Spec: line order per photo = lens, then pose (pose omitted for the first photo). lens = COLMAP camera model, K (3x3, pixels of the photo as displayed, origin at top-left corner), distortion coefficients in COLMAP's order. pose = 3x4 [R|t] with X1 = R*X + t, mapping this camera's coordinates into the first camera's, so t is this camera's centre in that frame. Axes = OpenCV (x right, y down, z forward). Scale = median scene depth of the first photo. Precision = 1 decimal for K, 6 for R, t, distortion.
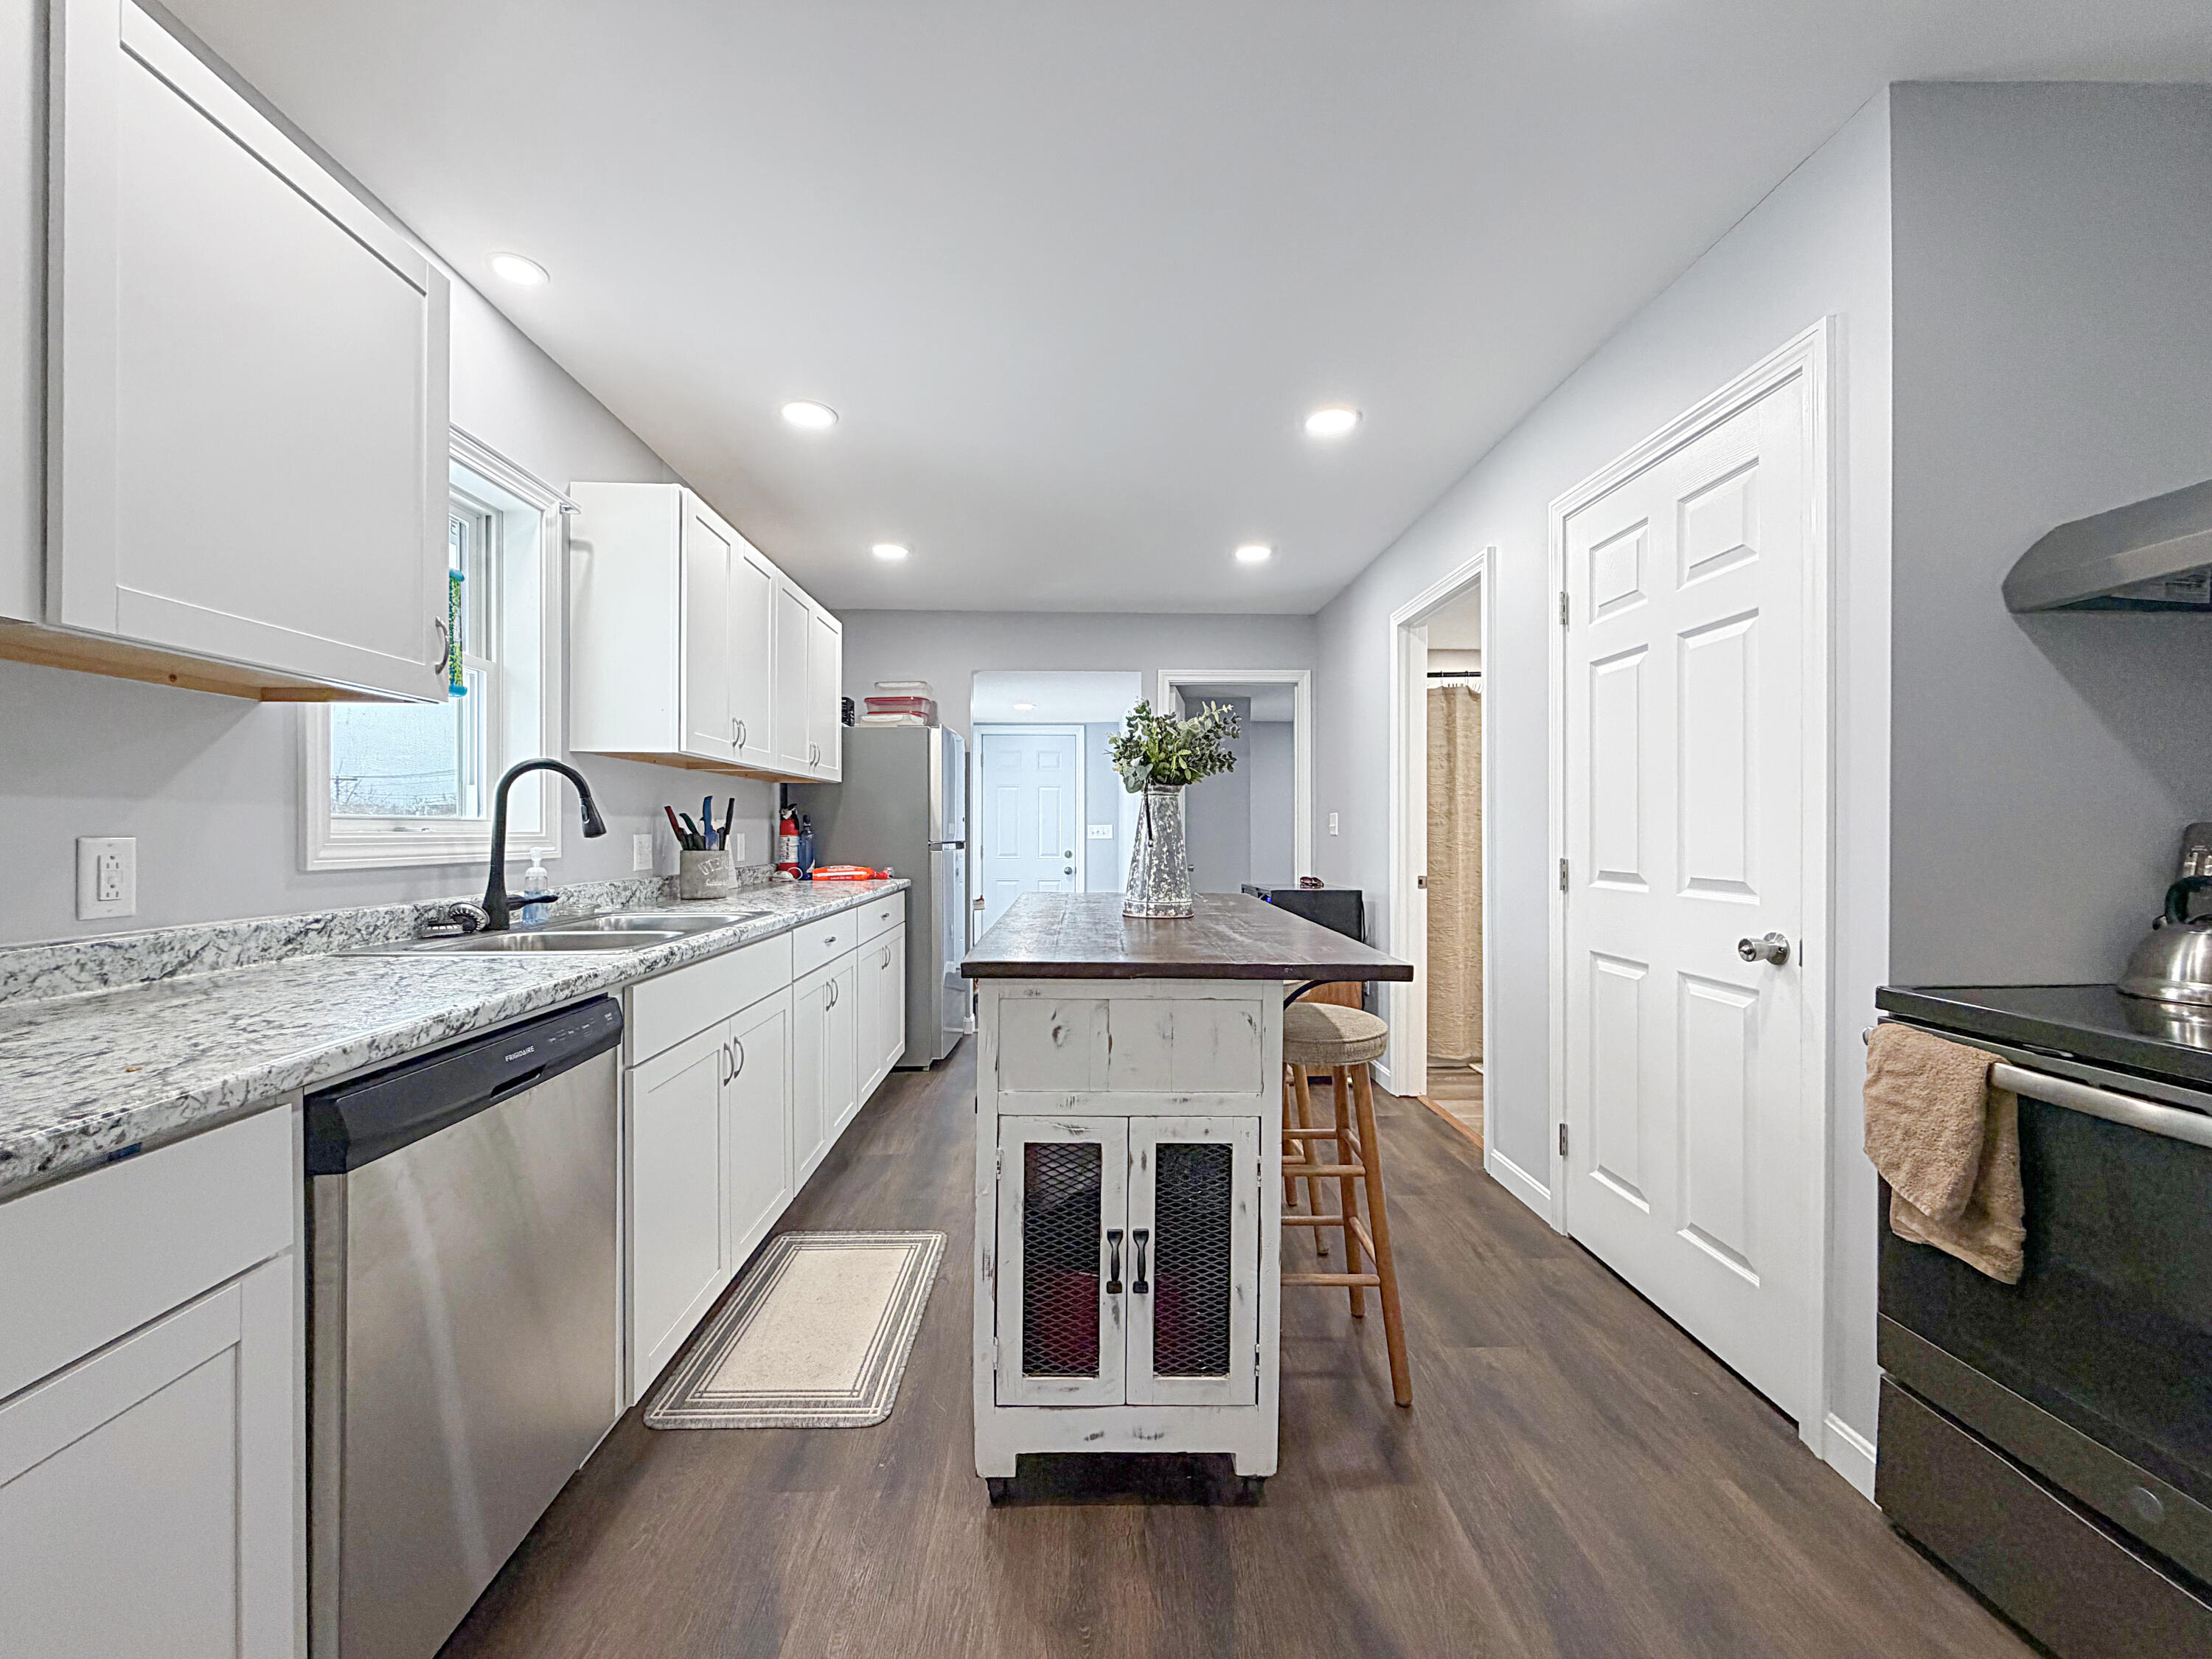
lens RADIAL K [[867.4, 0, 1094.1], [0, 867.4, 833.5], [0, 0, 1]] dist [-0.001256, -0.000249]
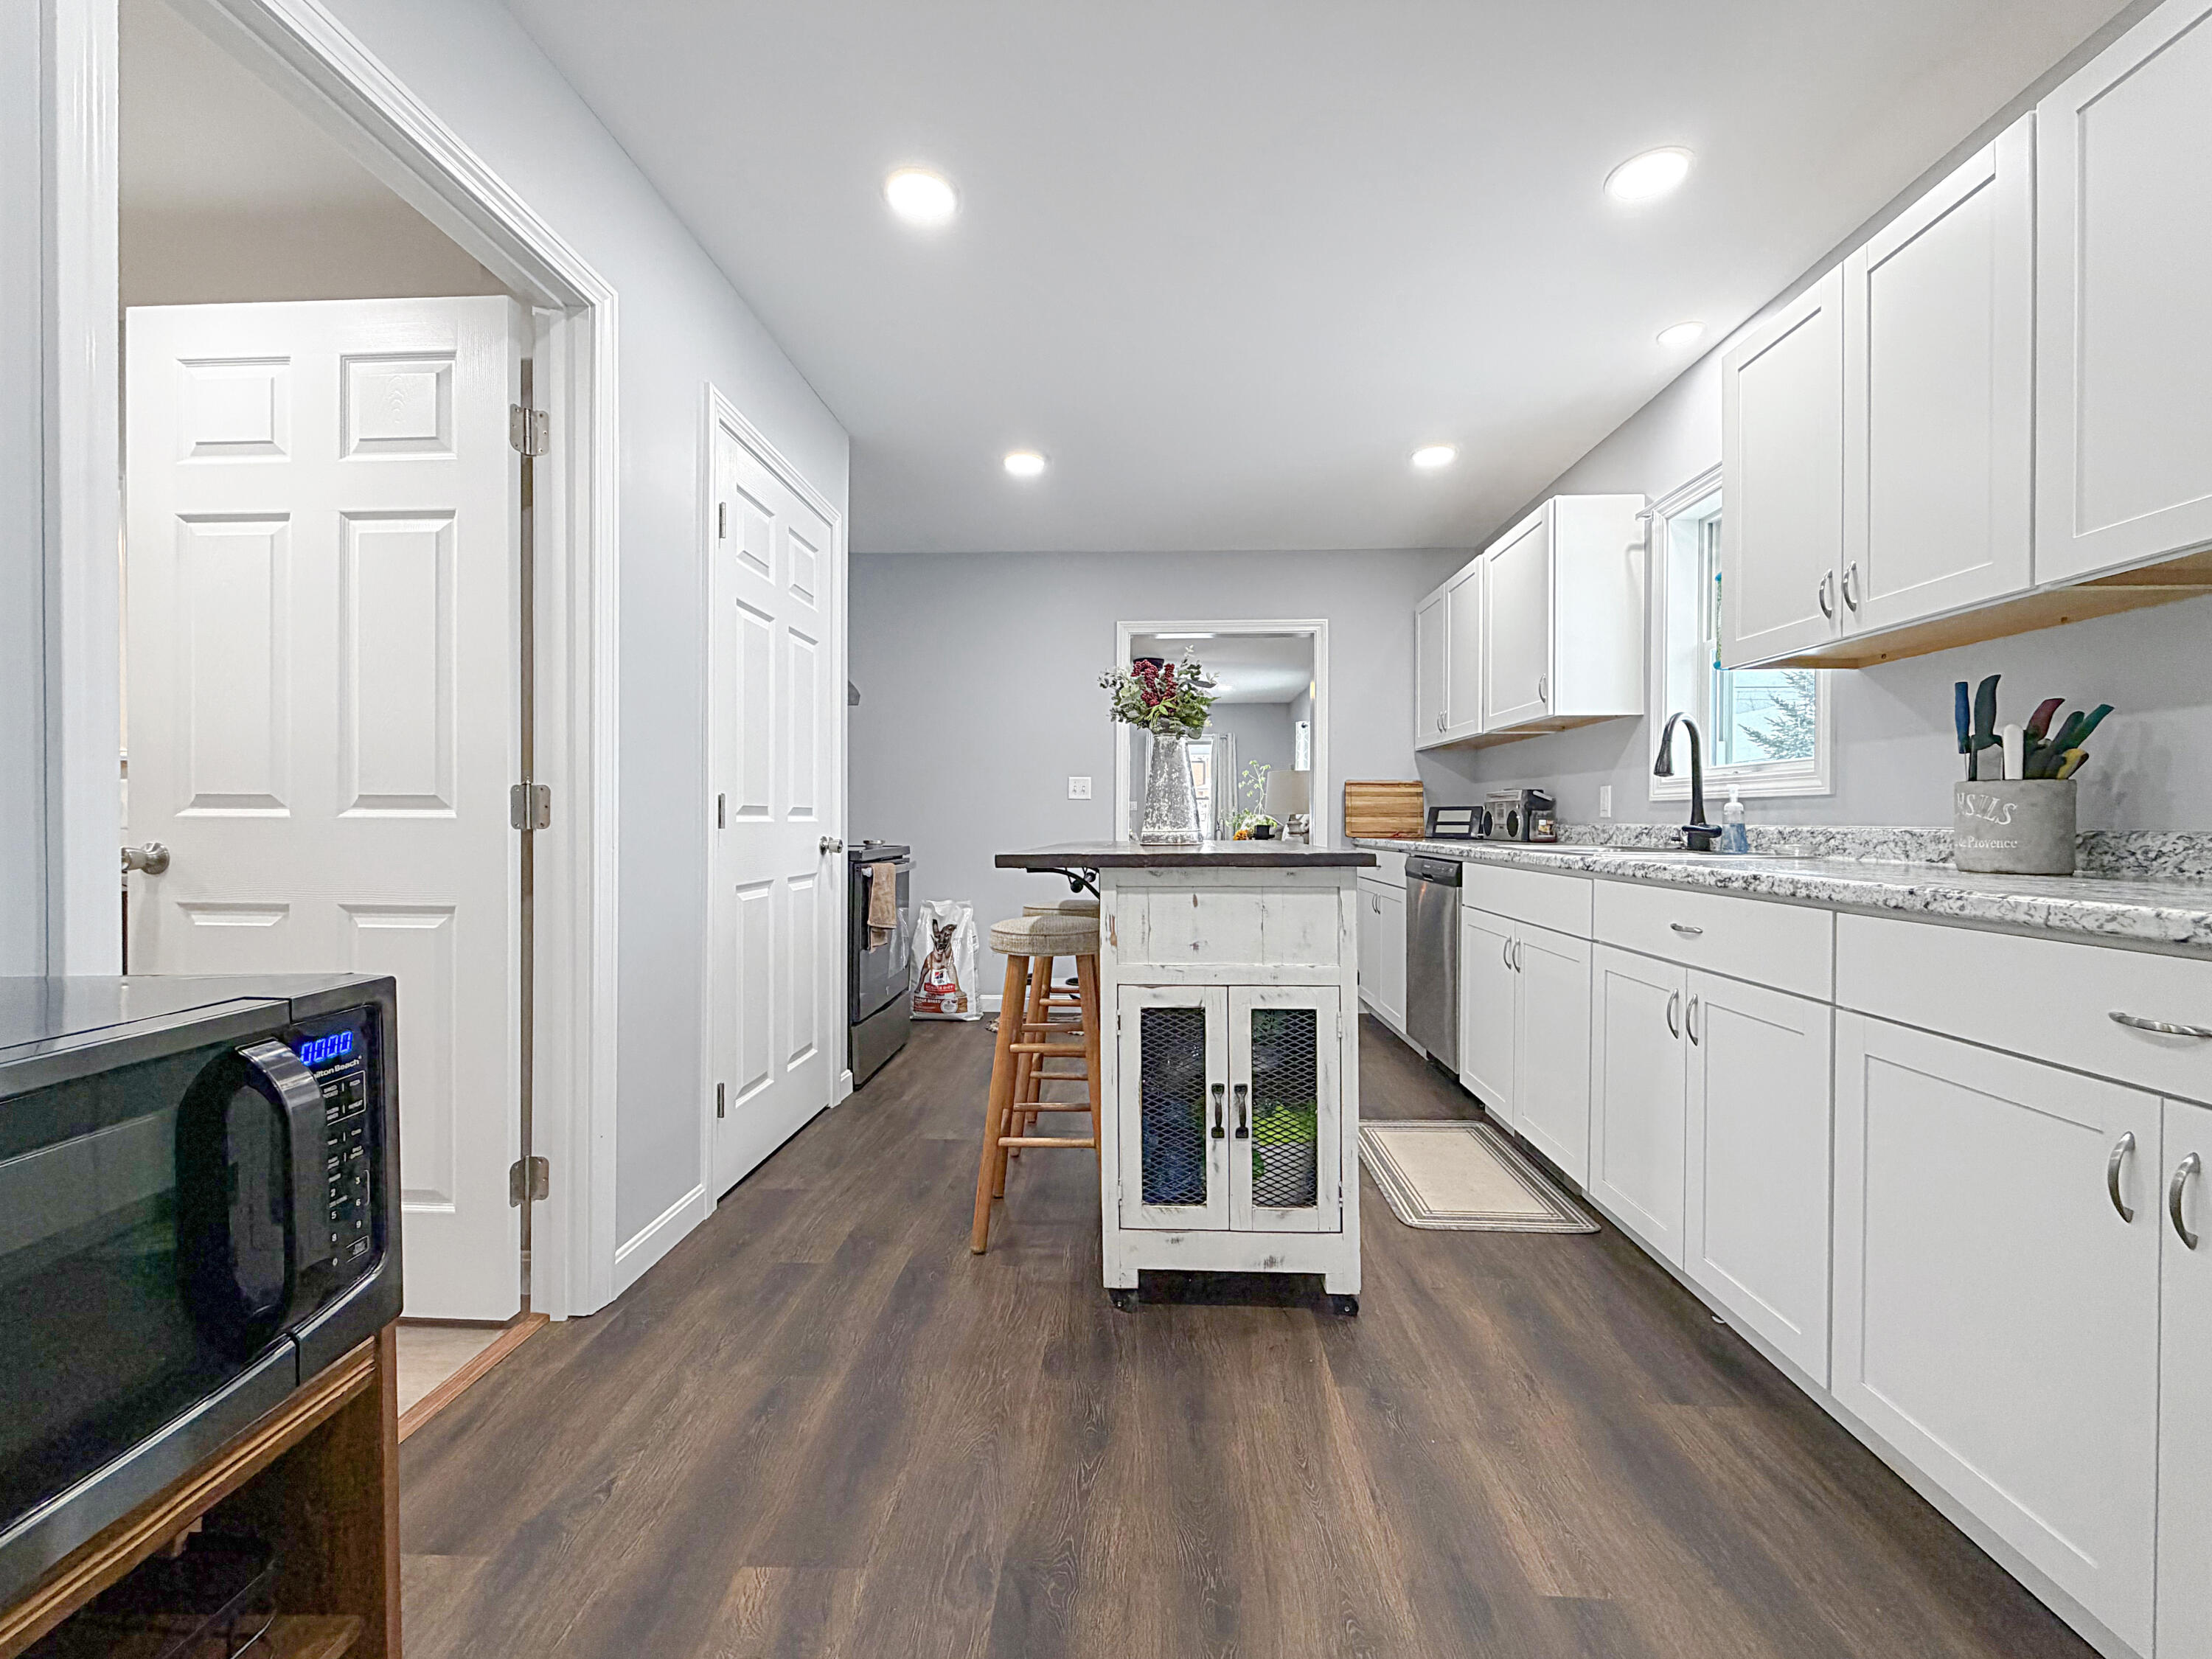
lens RADIAL K [[890.6, 0, 1102.7], [0, 890.6, 820.0], [0, 0, 1]] dist [-0.000318, -0.000082]
pose [[-0.997365, -0.004285, 0.072416, 0.080901], [-0.003974, 0.999982, 0.004439, 0.057132], [-0.072434, 0.004139, -0.997365, 2.174667]]
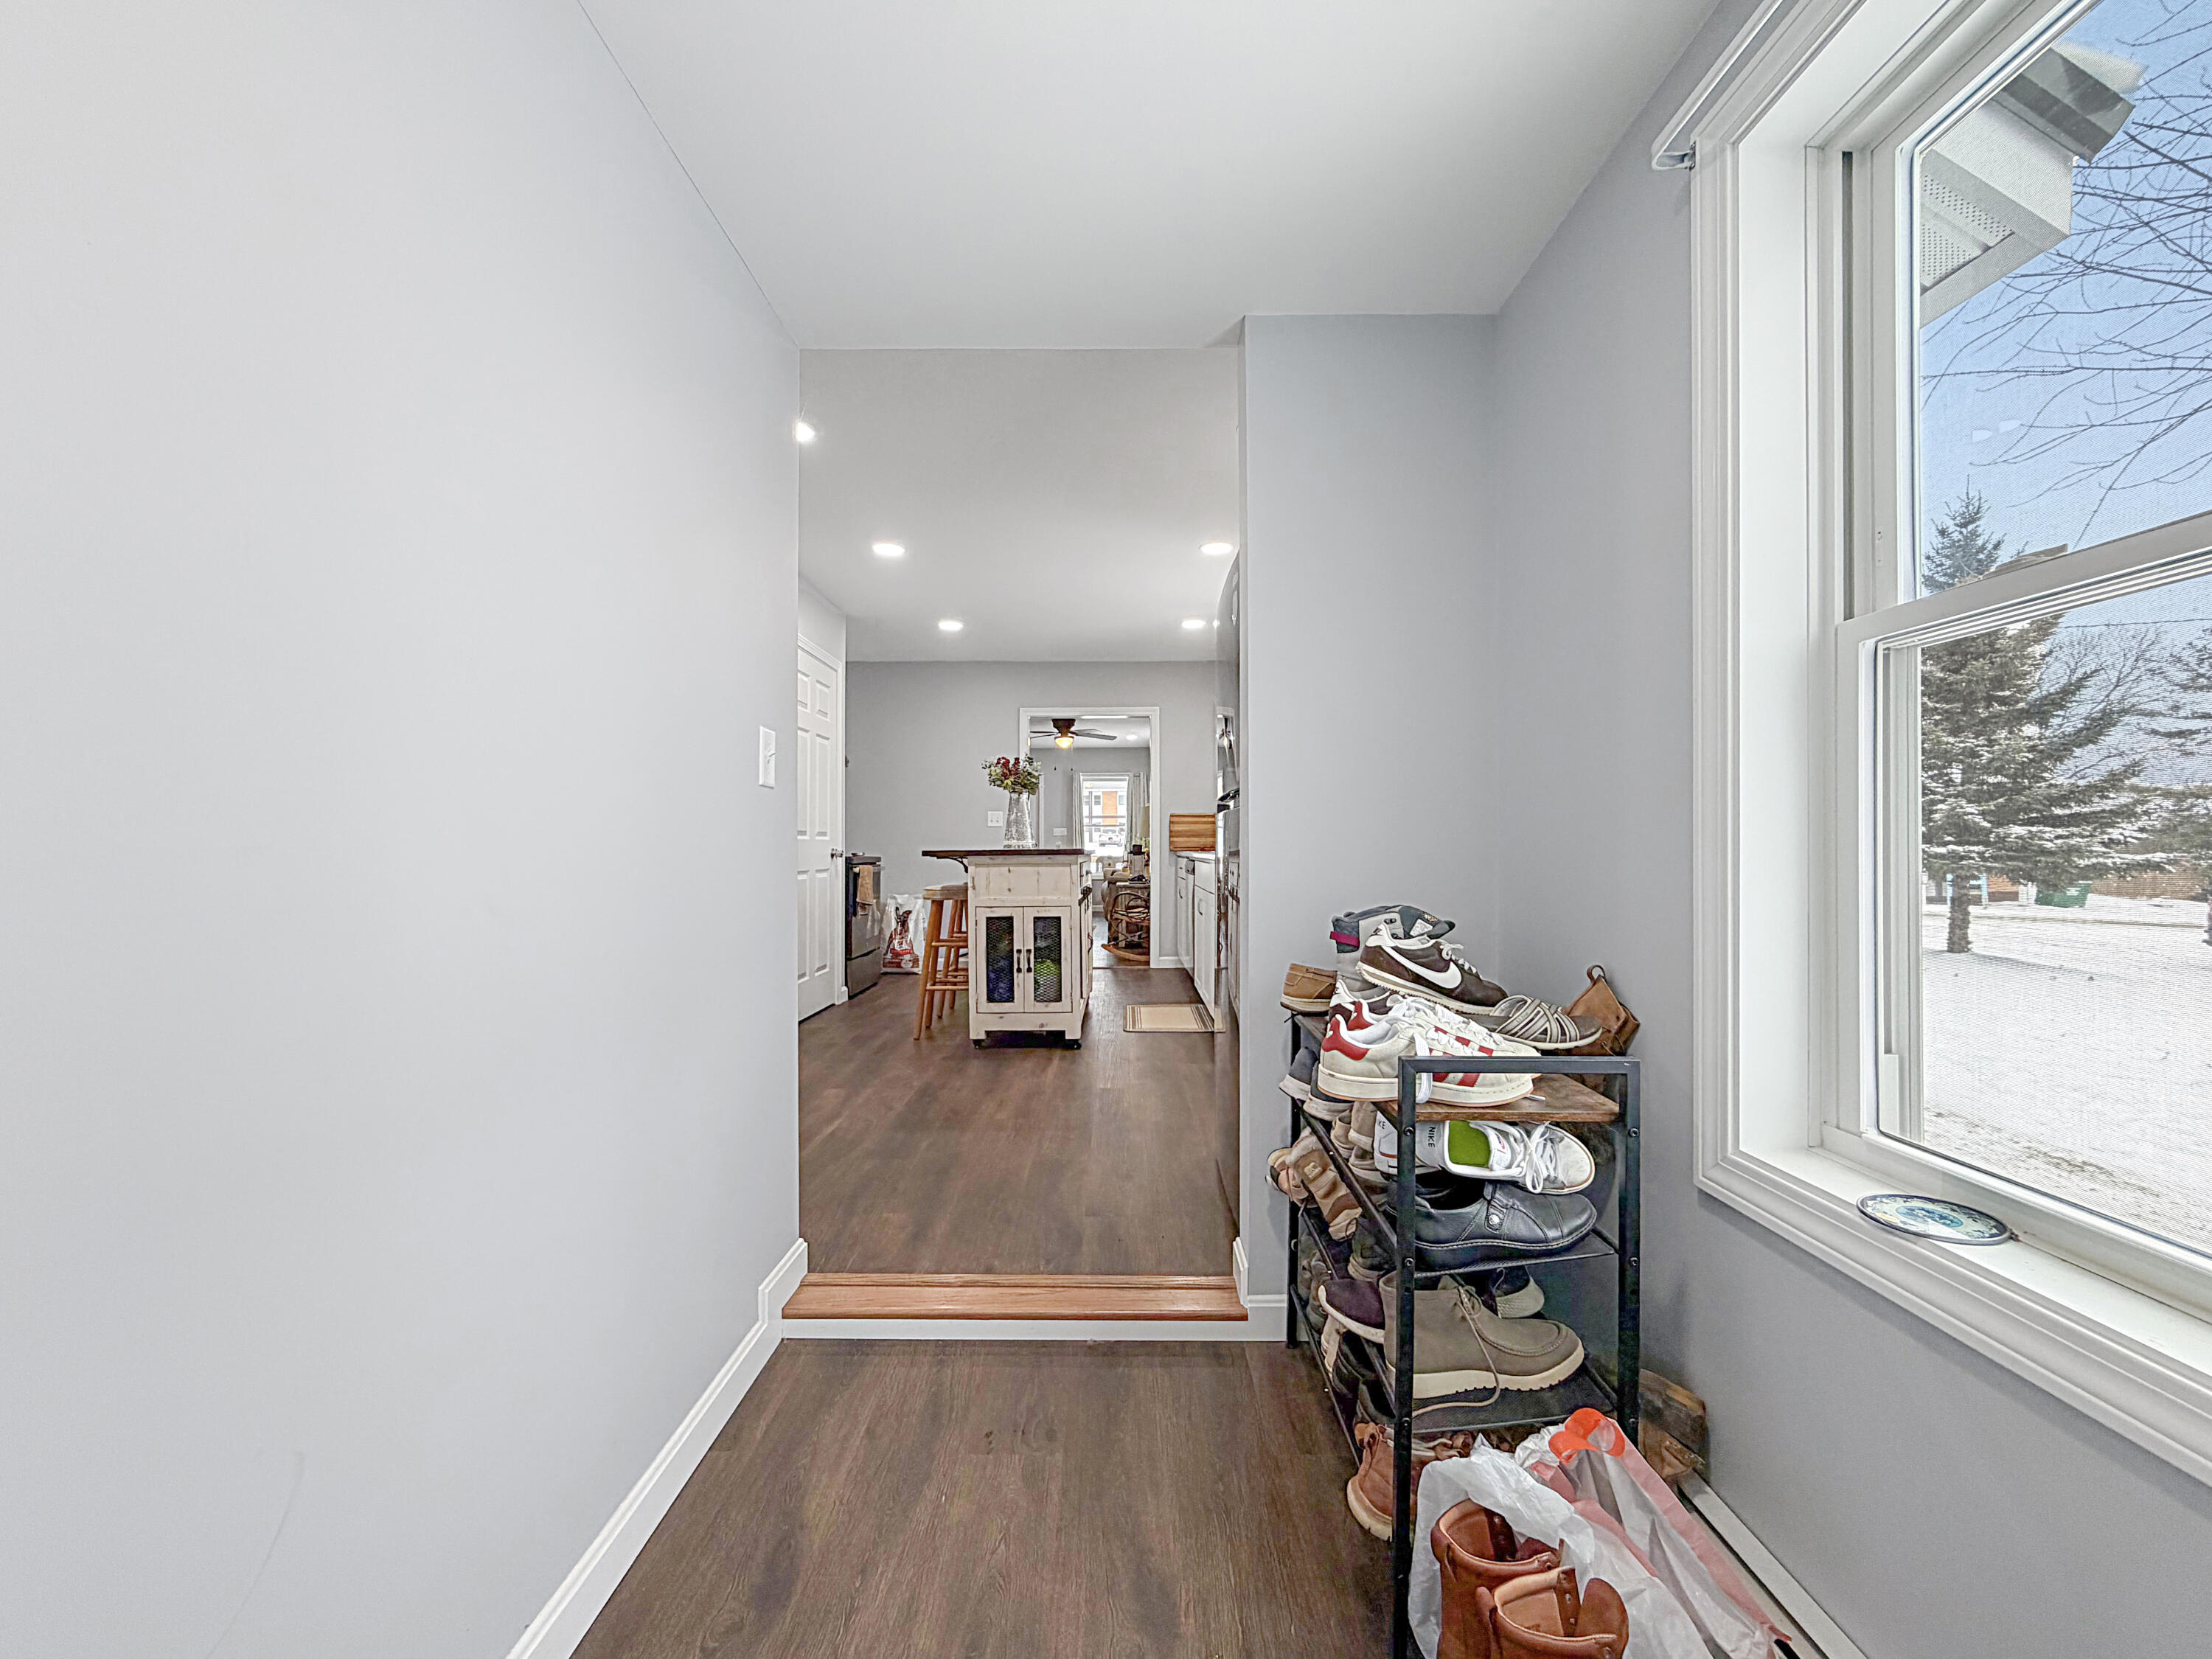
lens RADIAL K [[893.7, 0, 1103.5], [0, 893.7, 832.6], [0, 0, 1]] dist [0.000733, 0.000217]
pose [[-0.999415, 0.001163, 0.034187, -0.216017], [0.000758, 0.999929, -0.011861, 0.077664], [-0.034198, -0.011828, -0.999345, 3.263700]]
